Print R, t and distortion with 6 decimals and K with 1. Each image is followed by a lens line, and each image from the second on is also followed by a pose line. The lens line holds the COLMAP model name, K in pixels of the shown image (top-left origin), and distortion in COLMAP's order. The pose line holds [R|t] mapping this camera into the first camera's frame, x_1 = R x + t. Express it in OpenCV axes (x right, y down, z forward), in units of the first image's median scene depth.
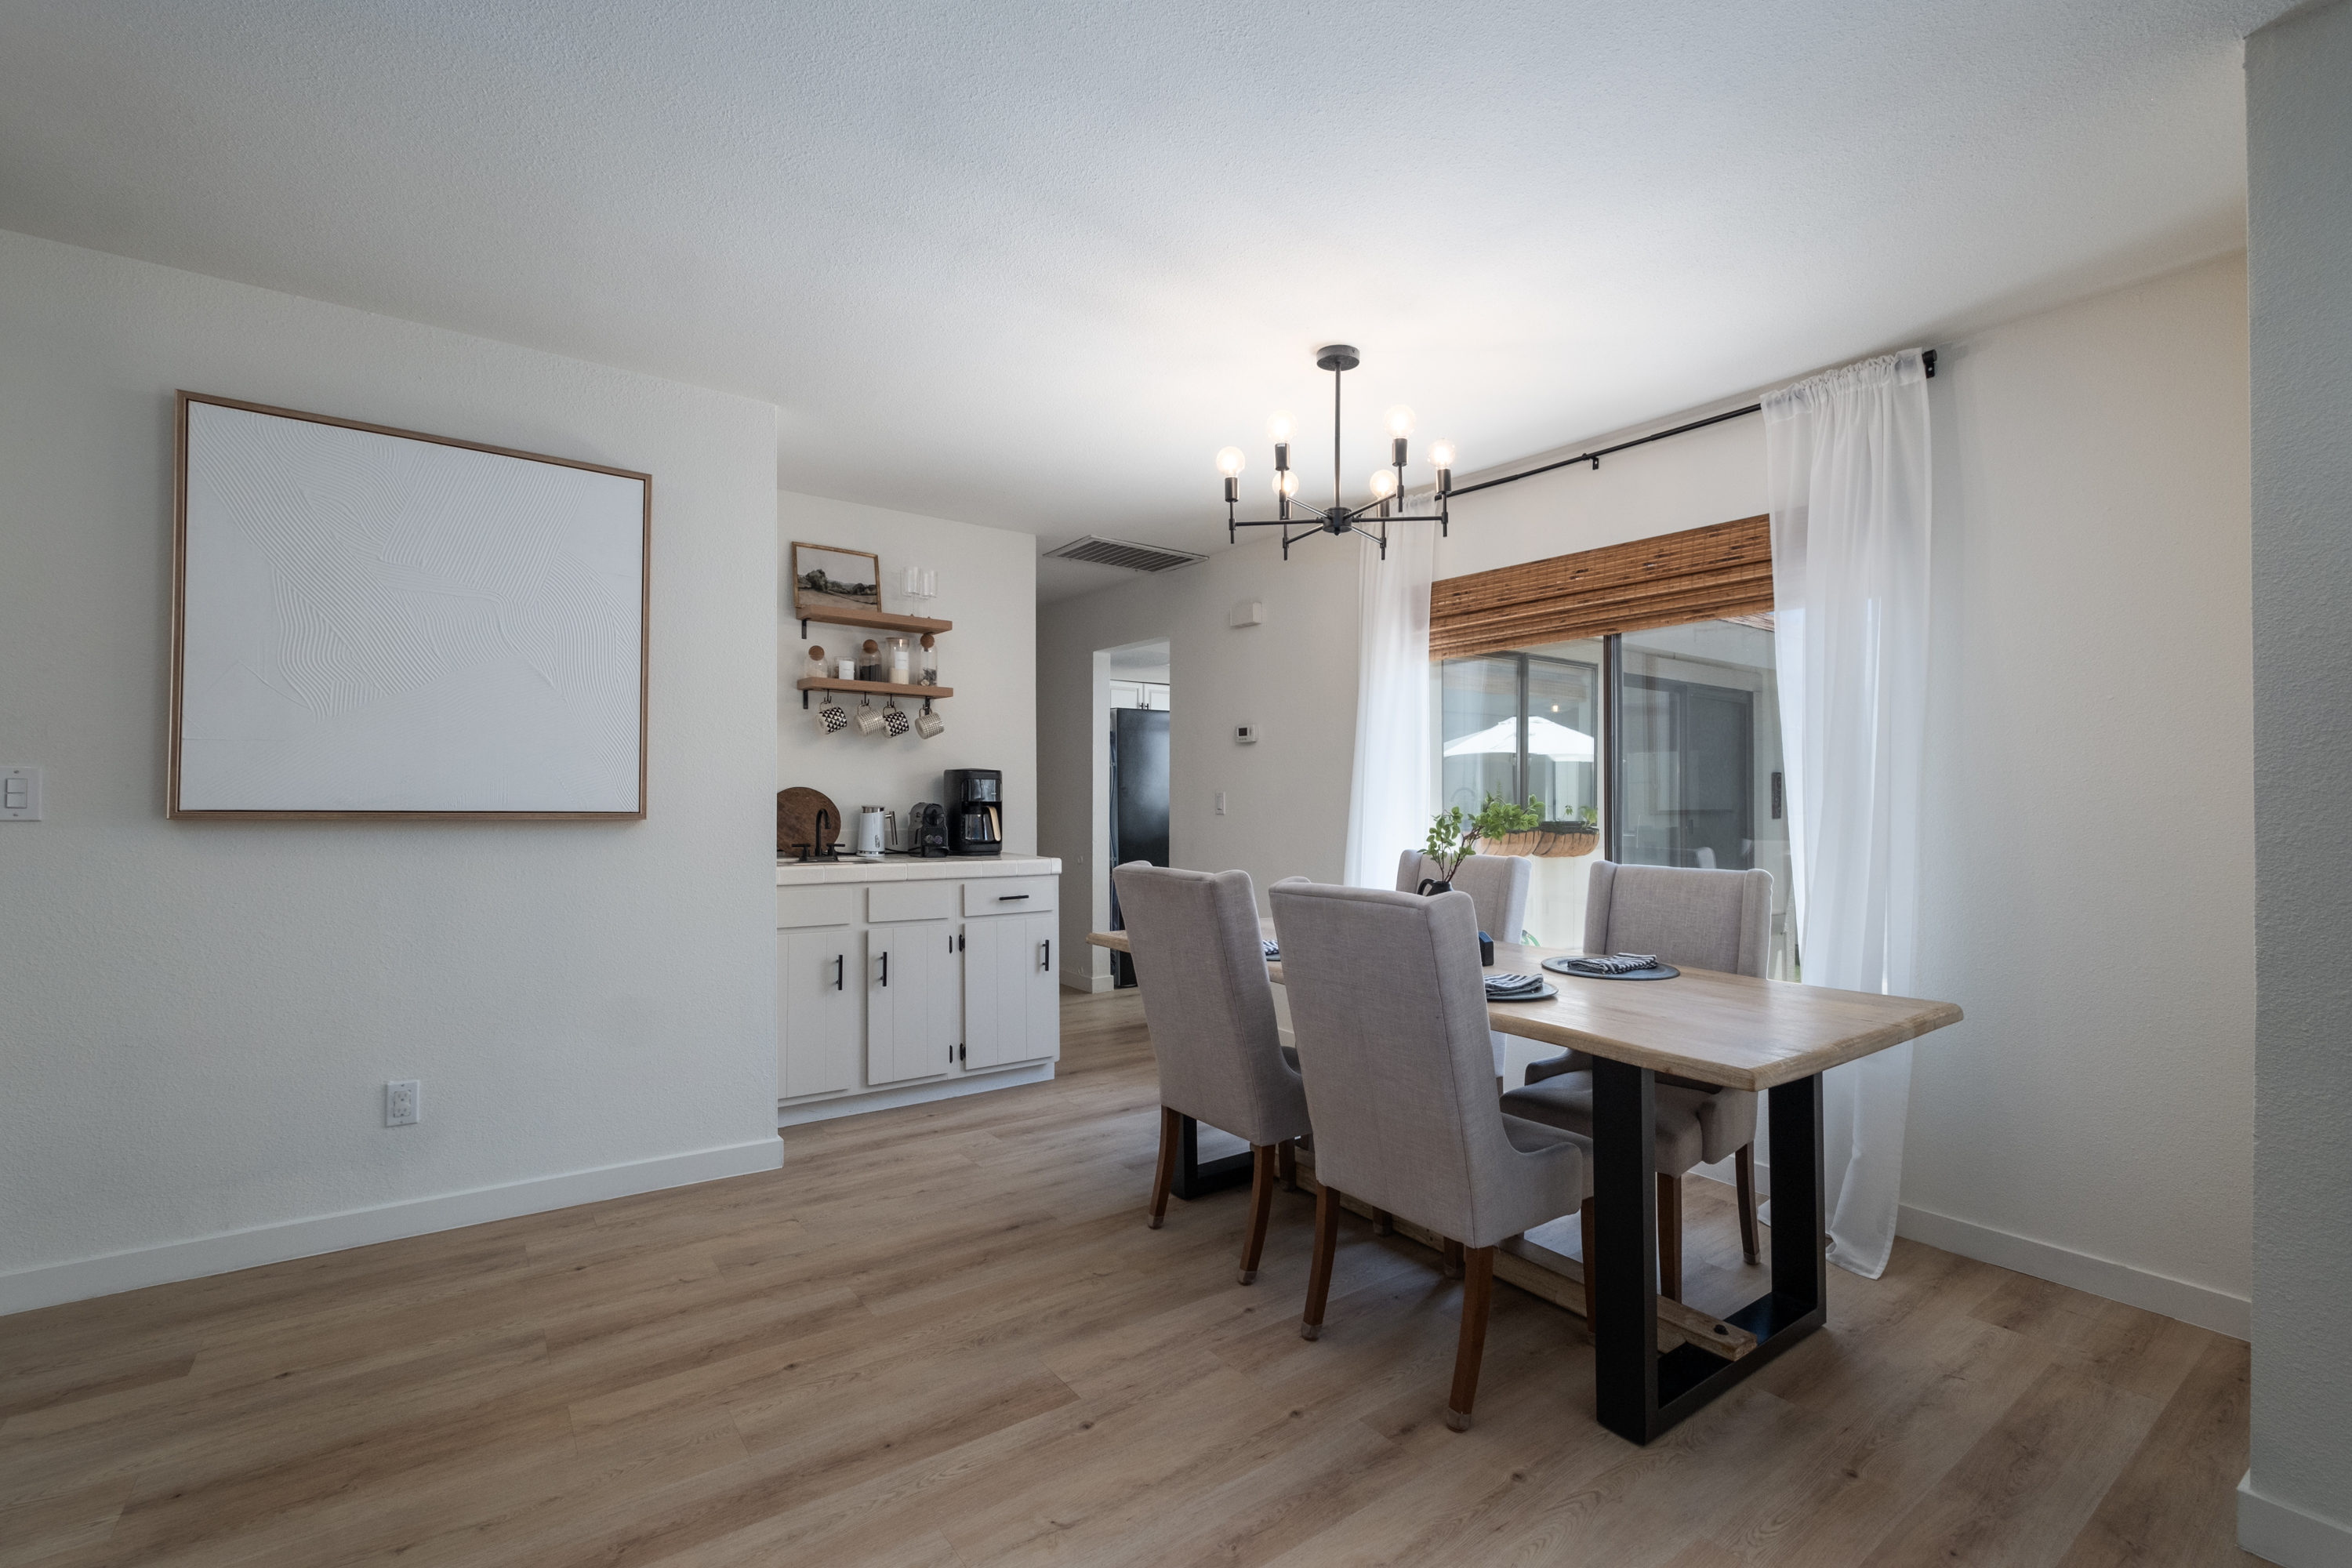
lens RADIAL K [[1022.1, 0, 1180.3], [0, 1022.1, 762.2], [0, 0, 1]] dist [-0.008972, -0.001338]
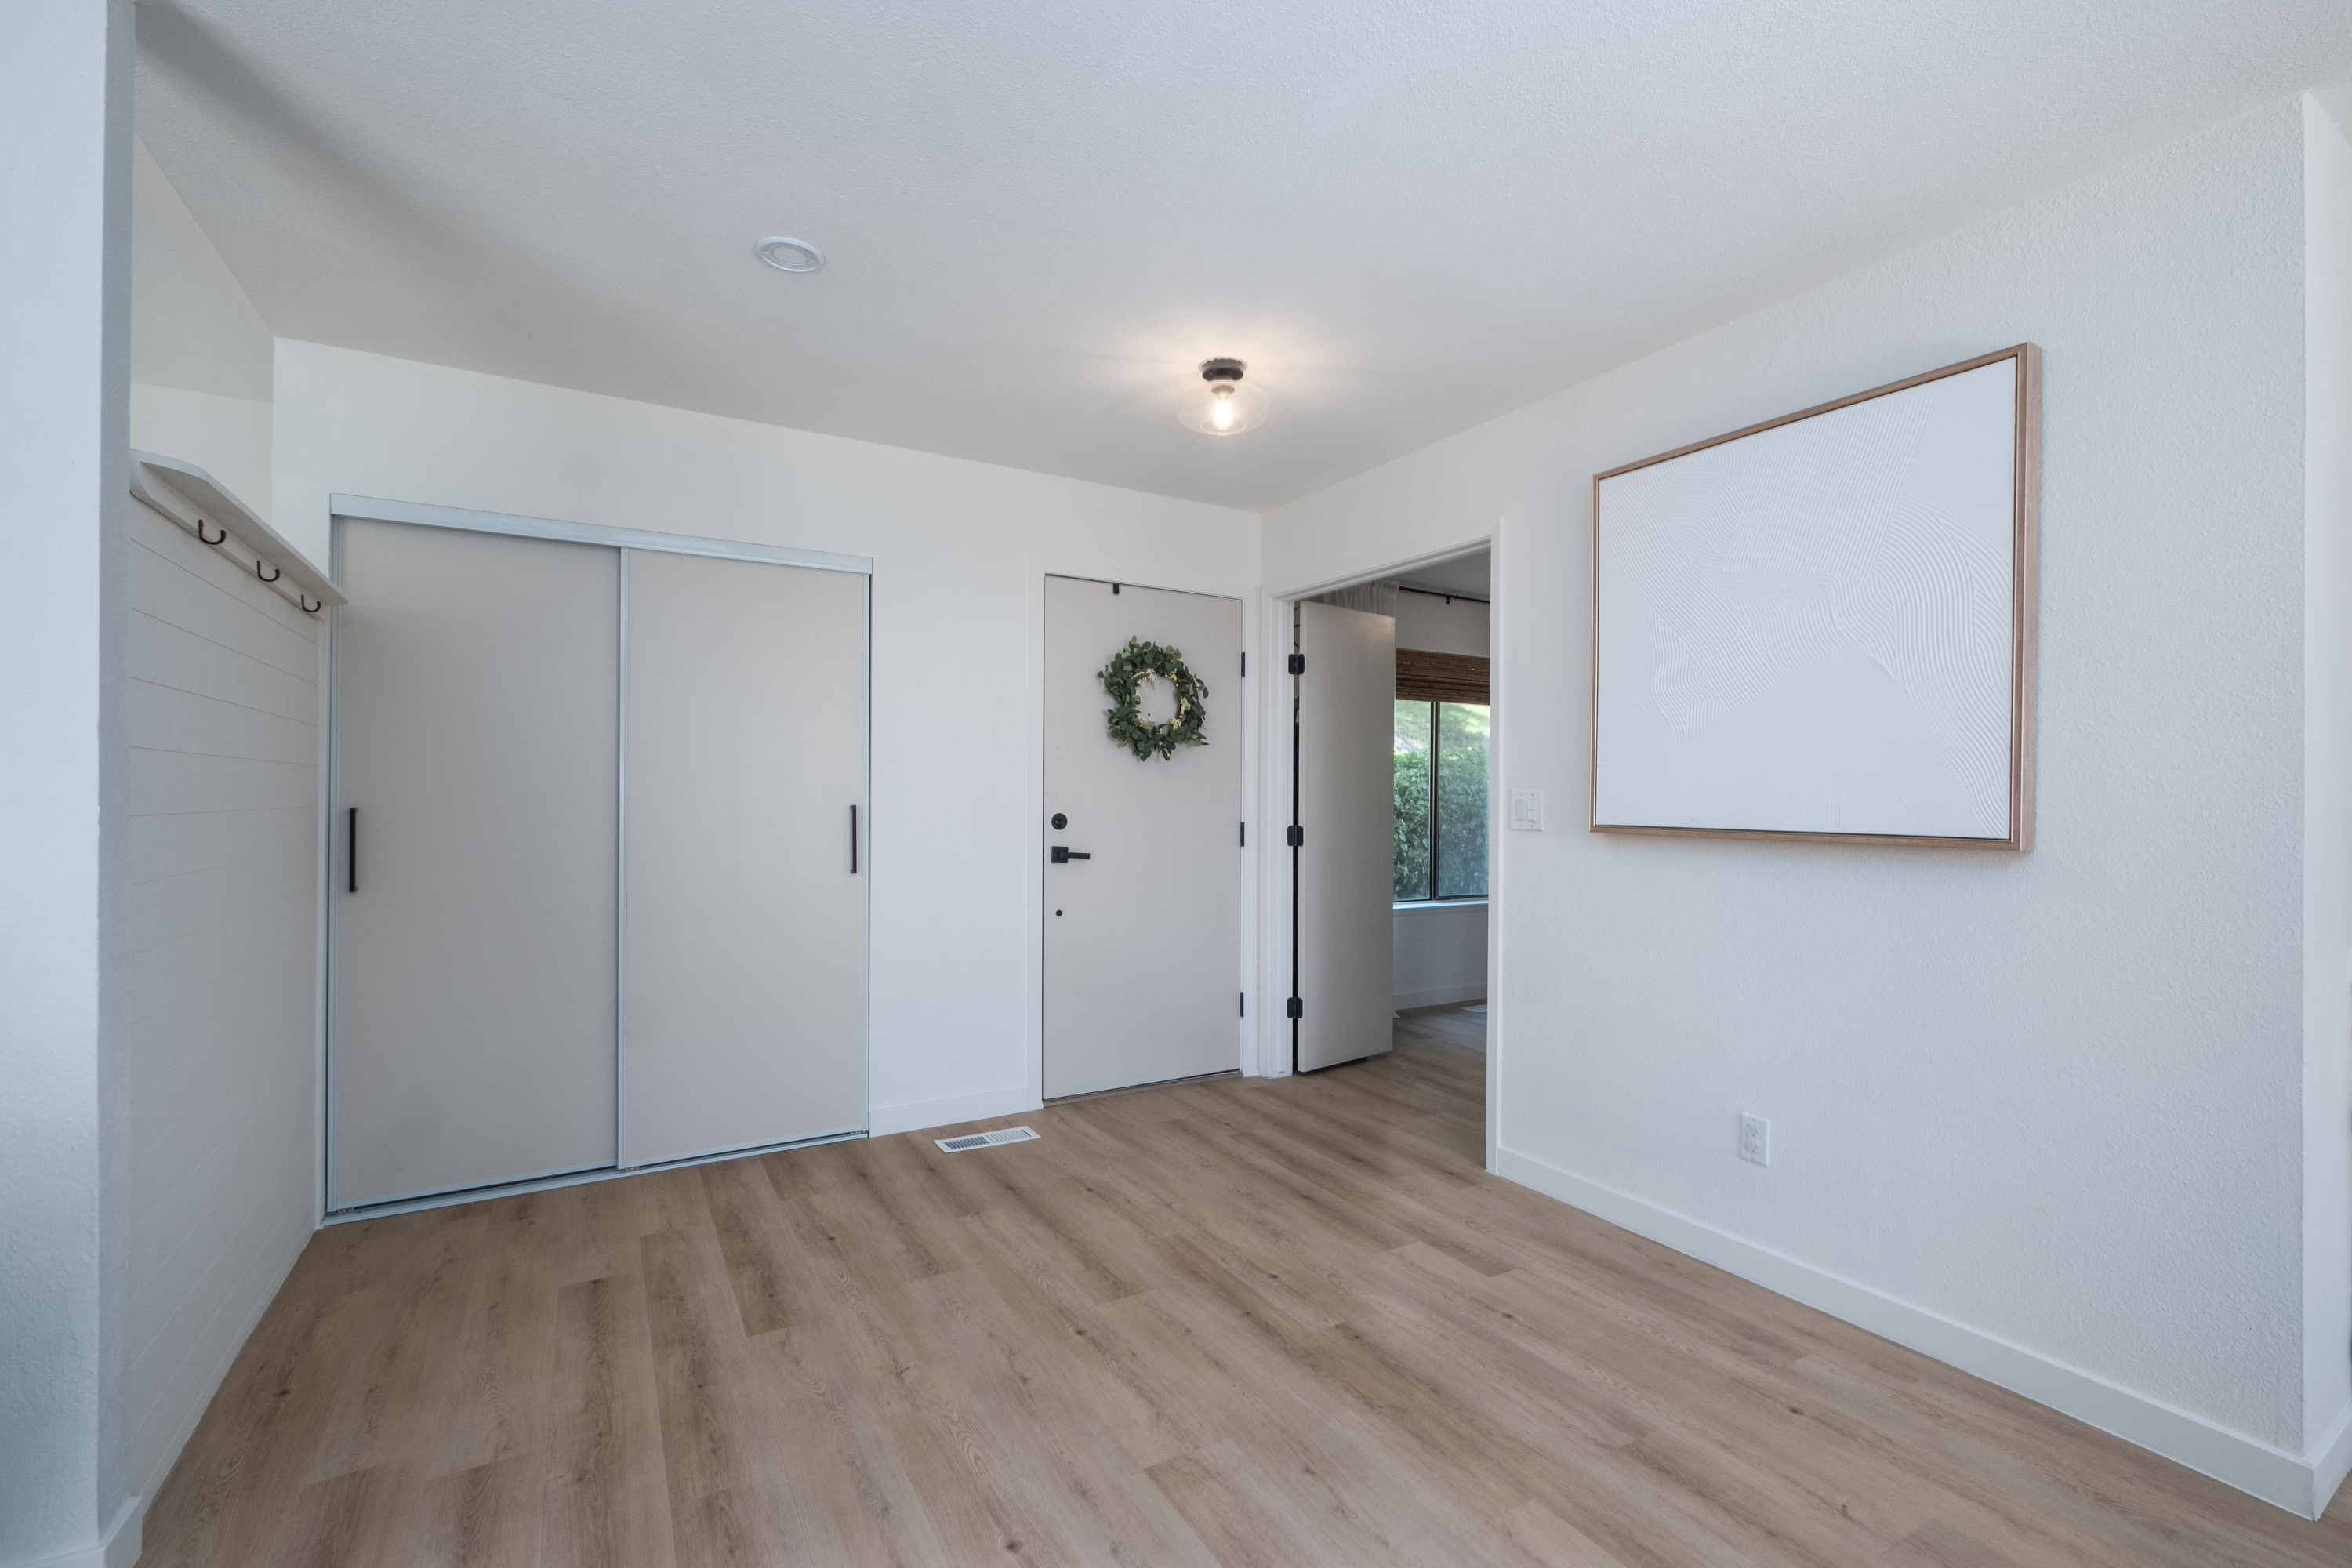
lens RADIAL K [[1022.1, 0, 1192.7], [0, 1022.1, 787.3], [0, 0, 1]] dist [-0.008972, -0.001338]
pose [[-0.098301, -0.019746, -0.994961, 0.261718], [0.023755, 0.999472, -0.022182, 0.020826], [0.994873, -0.025816, -0.097780, 0.654832]]
